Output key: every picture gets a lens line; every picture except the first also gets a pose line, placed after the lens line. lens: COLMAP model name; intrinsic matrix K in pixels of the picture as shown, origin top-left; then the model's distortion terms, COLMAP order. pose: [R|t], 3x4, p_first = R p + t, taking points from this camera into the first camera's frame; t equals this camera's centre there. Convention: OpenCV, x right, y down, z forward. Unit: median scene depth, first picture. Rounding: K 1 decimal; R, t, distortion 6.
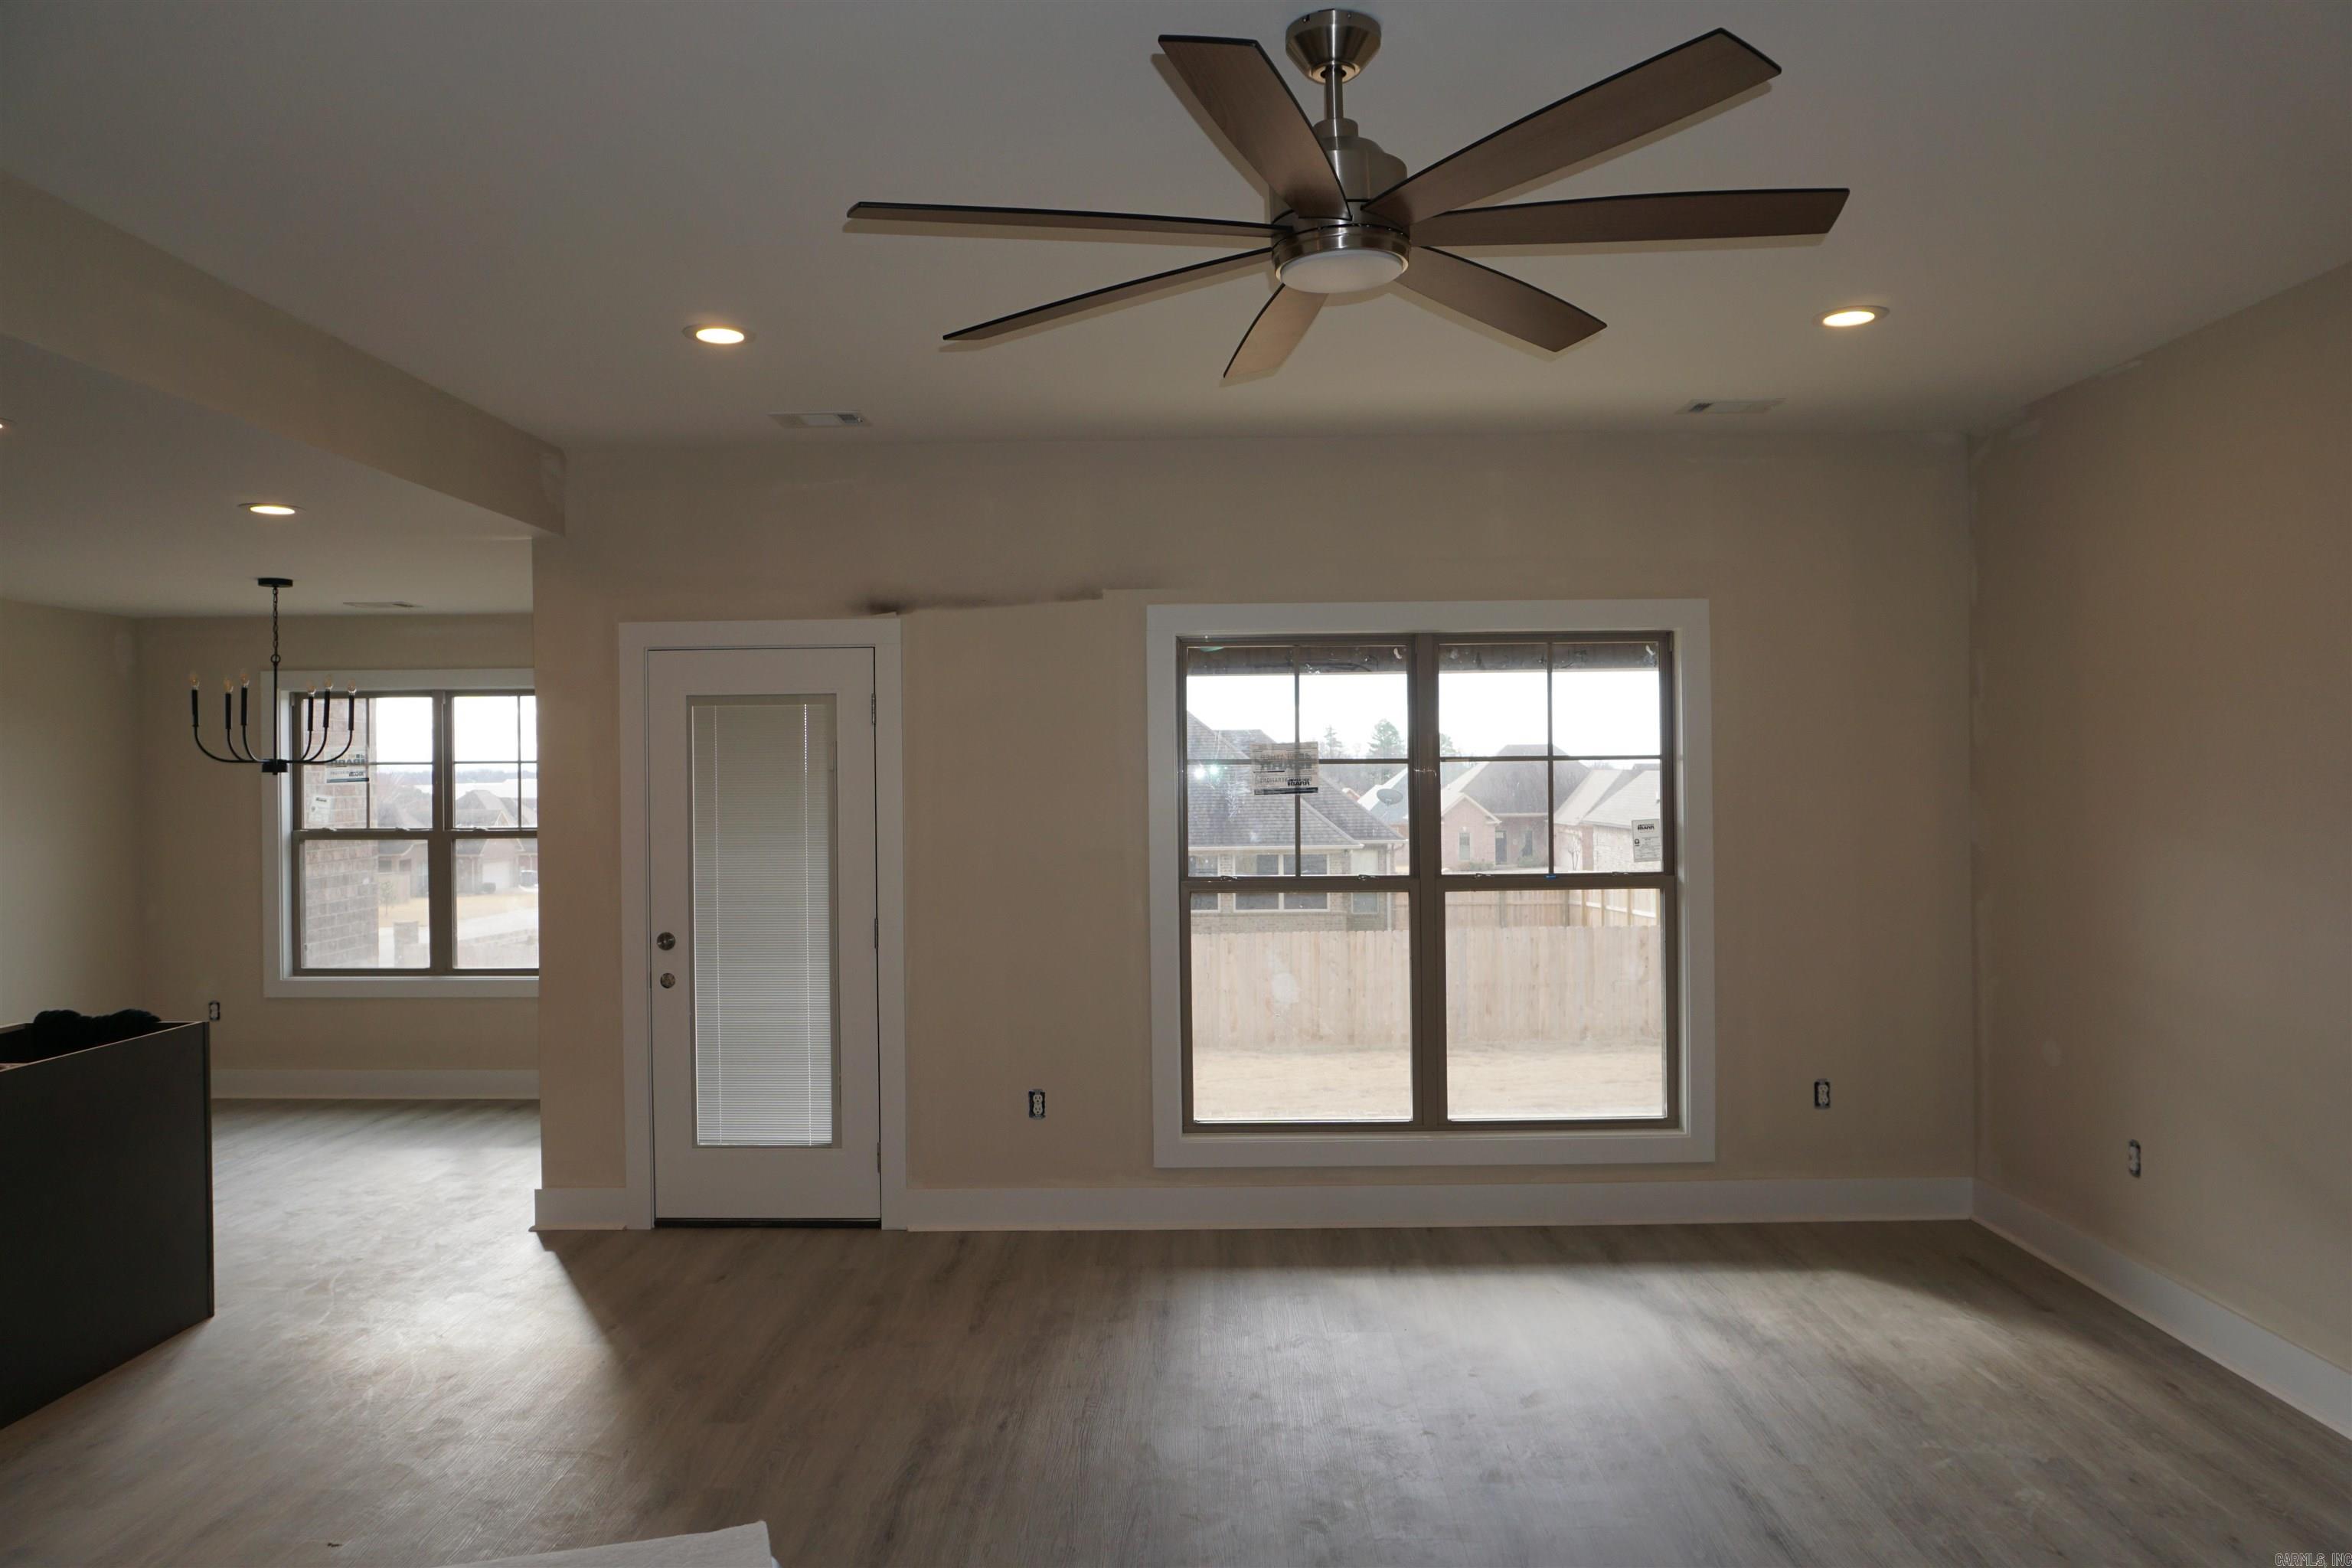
lens RADIAL K [[1626.4, 0, 1181.5], [0, 1626.4, 781.5], [0, 0, 1]] dist [-0.040887, 0.037329]
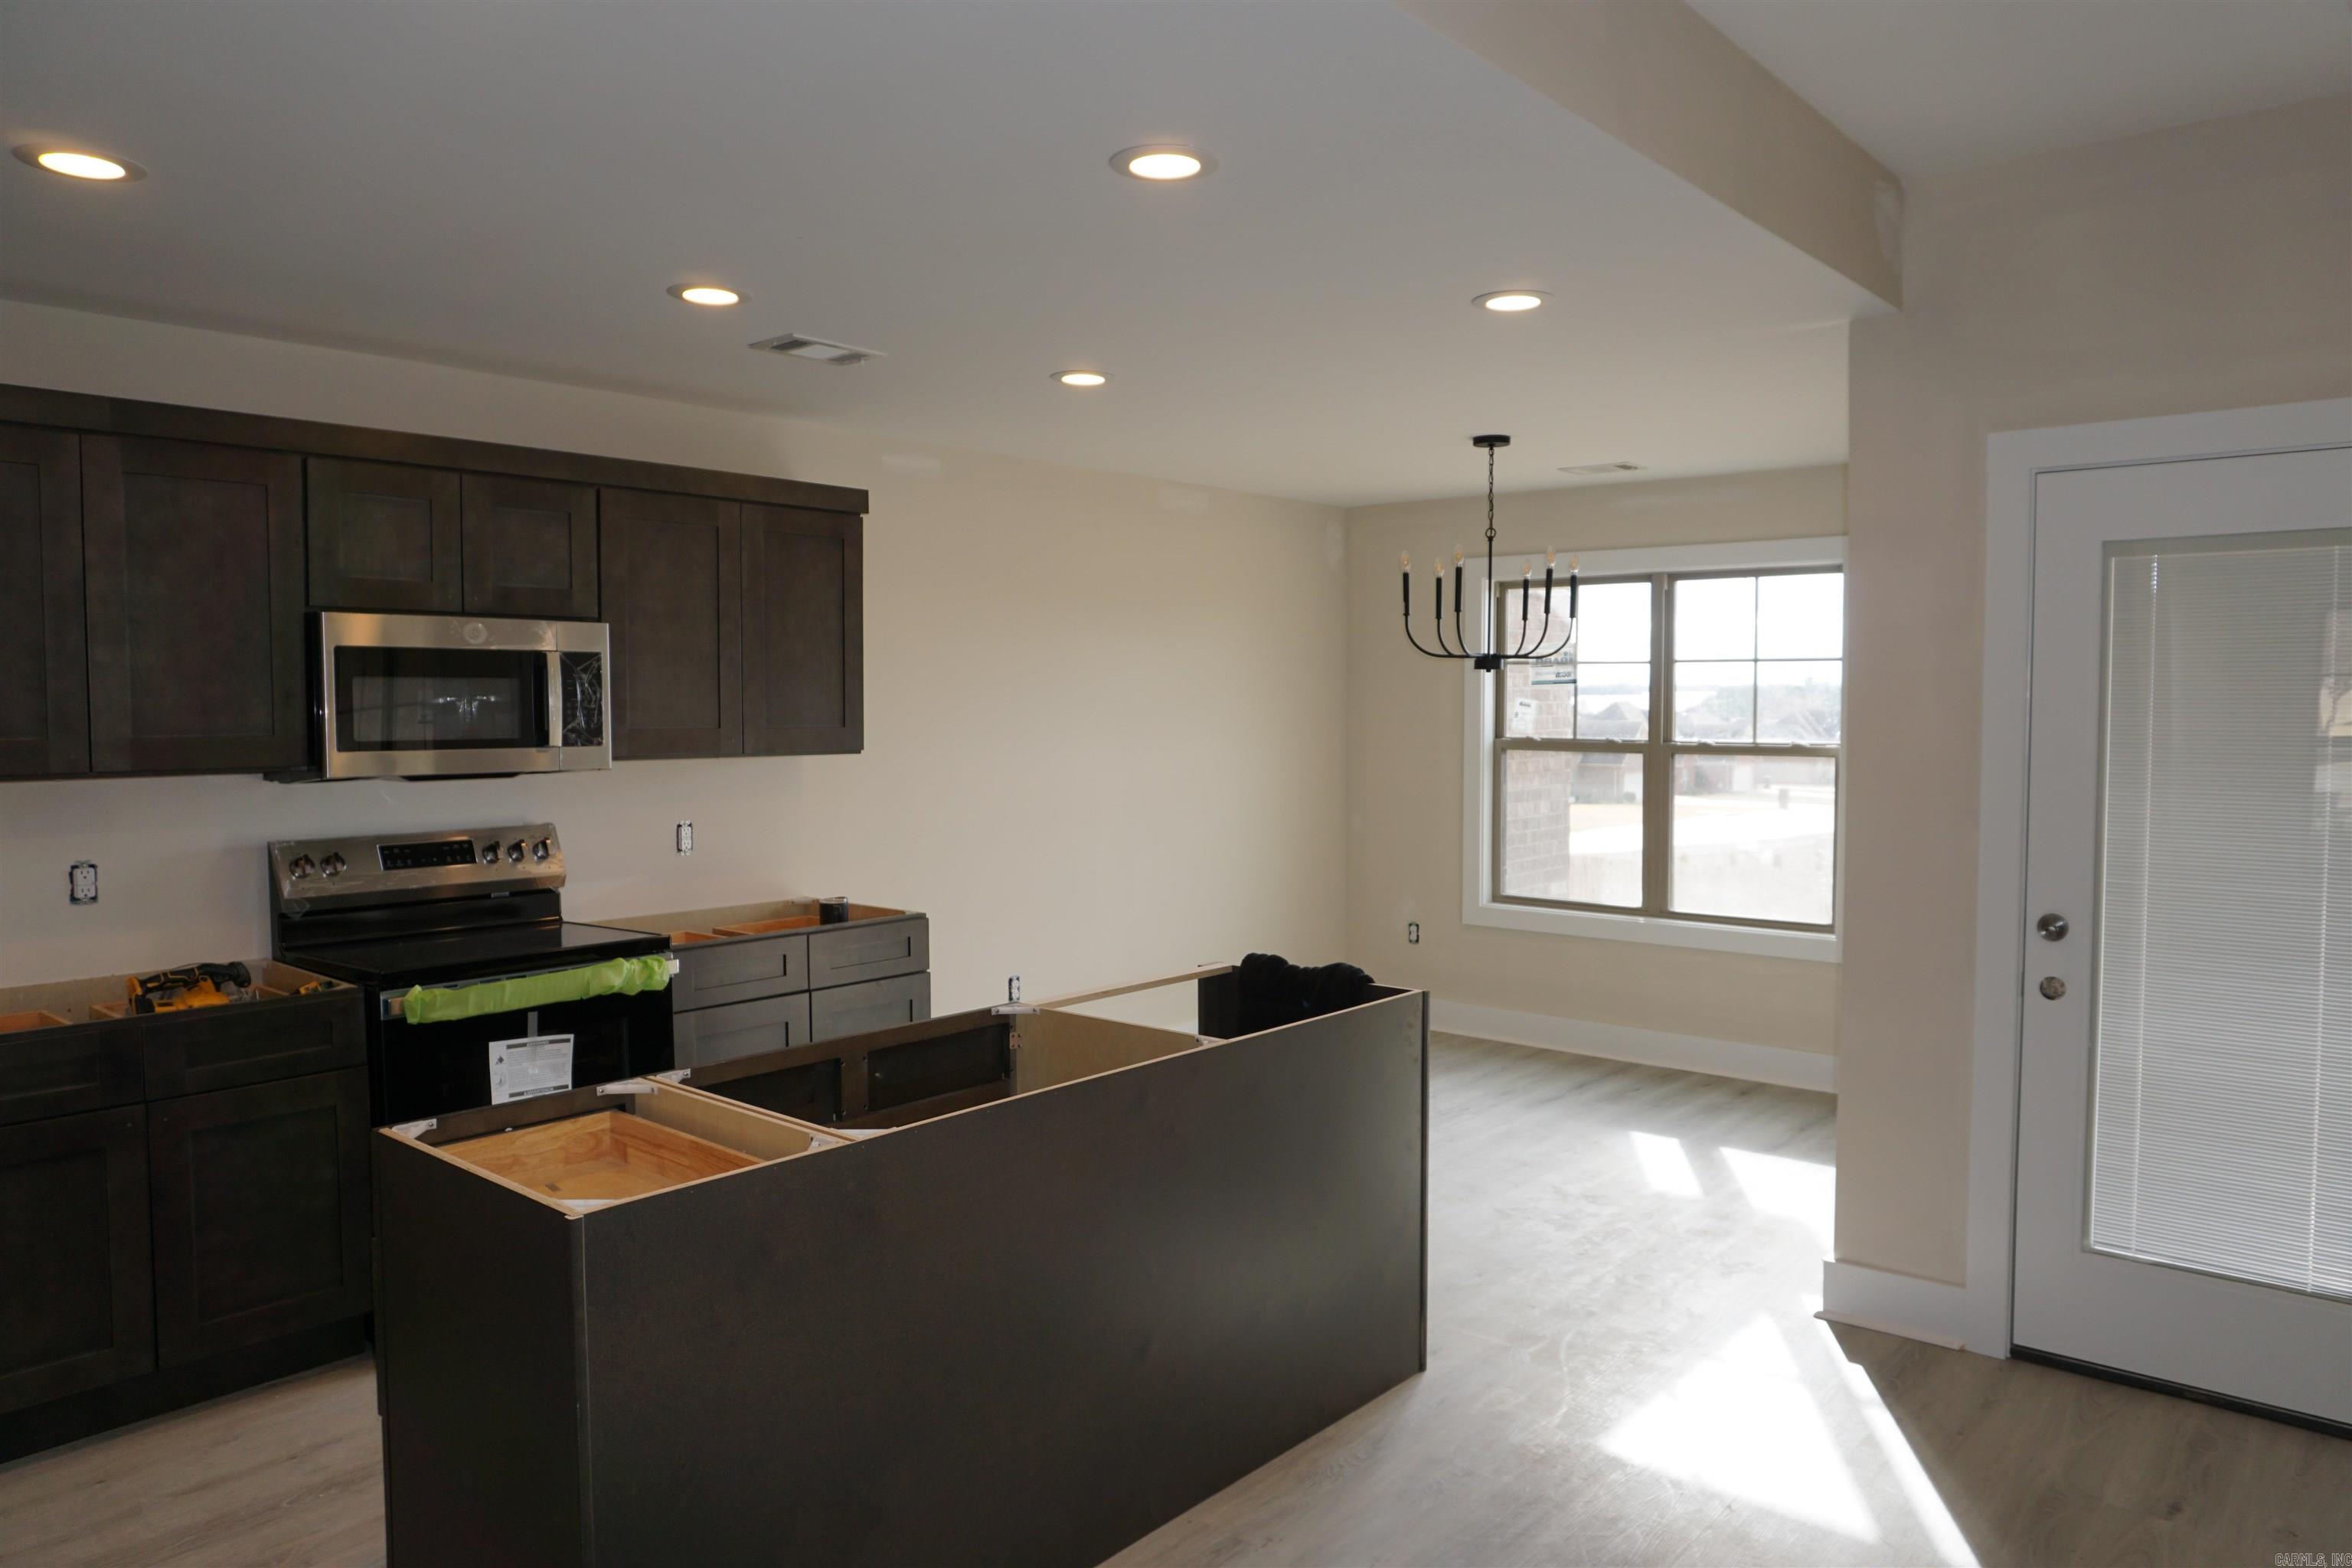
lens RADIAL K [[1626.4, 0, 1181.5], [0, 1626.4, 781.5], [0, 0, 1]] dist [-0.040887, 0.037329]
pose [[0.782799, 0.040625, -0.620948, -0.161226], [-0.007640, 0.998419, 0.055689, 0.006697], [0.622228, -0.038849, 0.781871, 0.239591]]
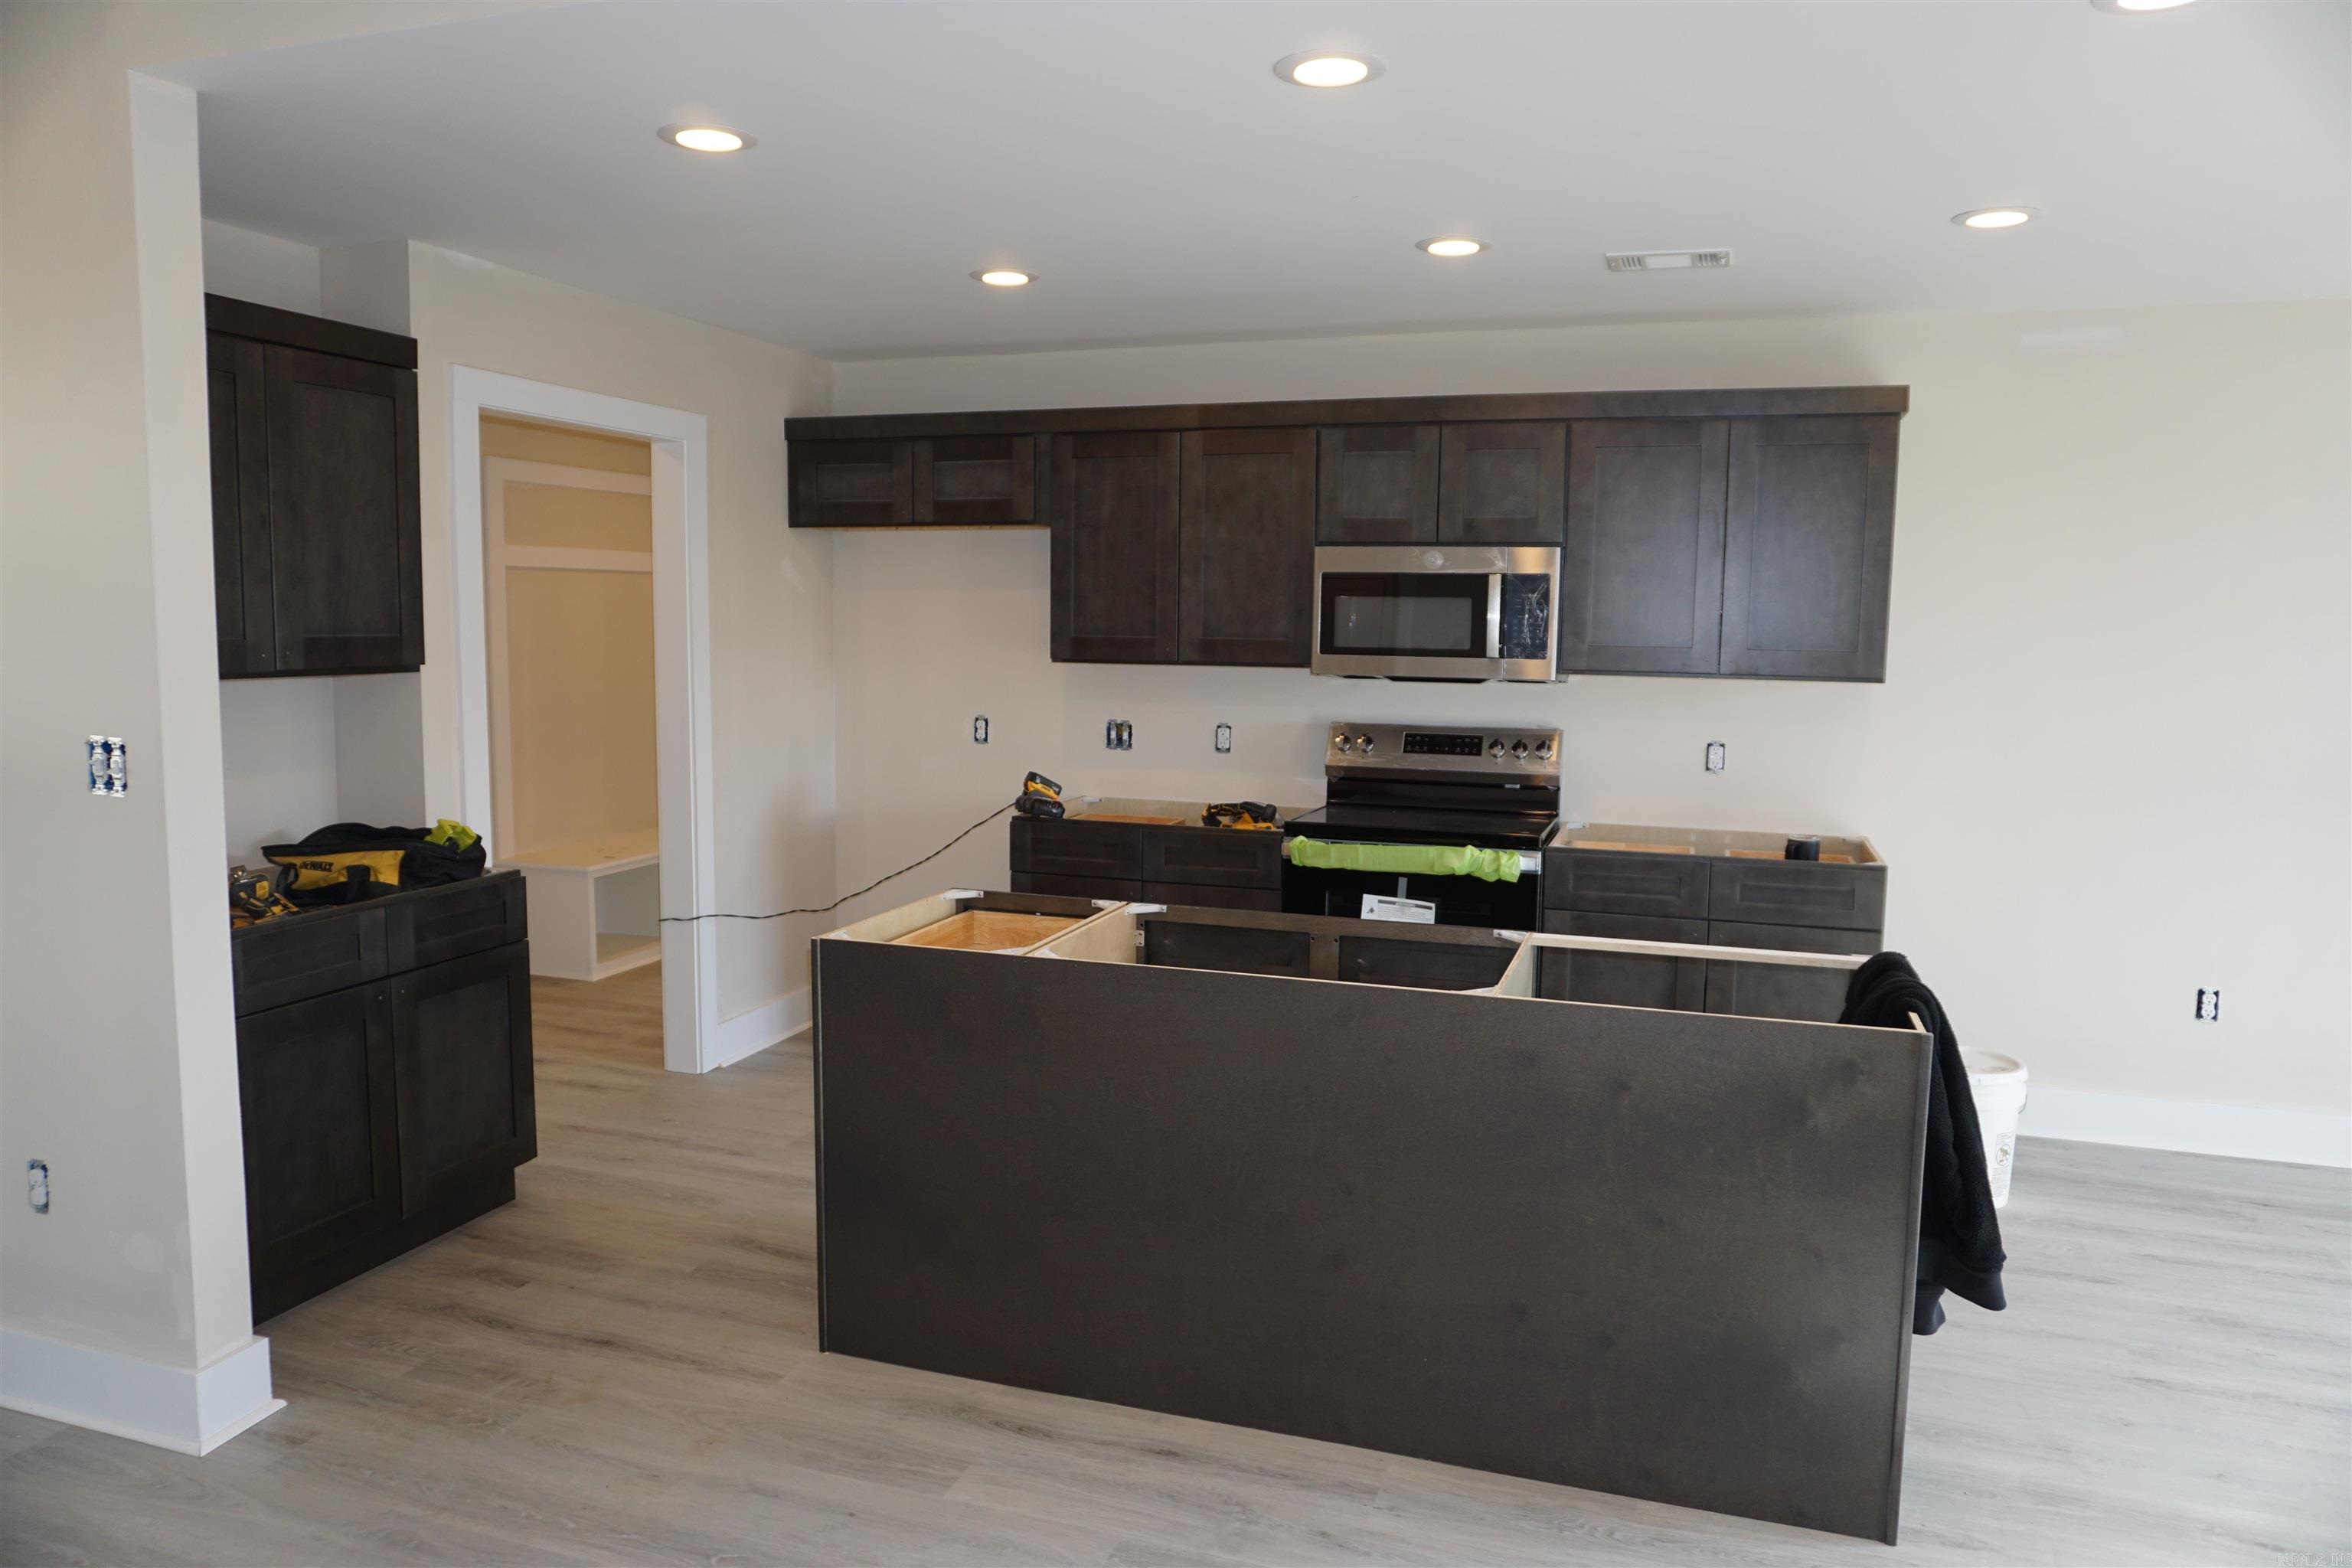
lens RADIAL K [[1626.4, 0, 1181.5], [0, 1626.4, 781.5], [0, 0, 1]] dist [-0.040887, 0.037329]
pose [[-0.297320, 0.103399, -0.949163, -0.021207], [-0.011995, 0.993636, 0.112001, 0.005569], [0.954703, 0.044685, -0.294187, 0.639083]]
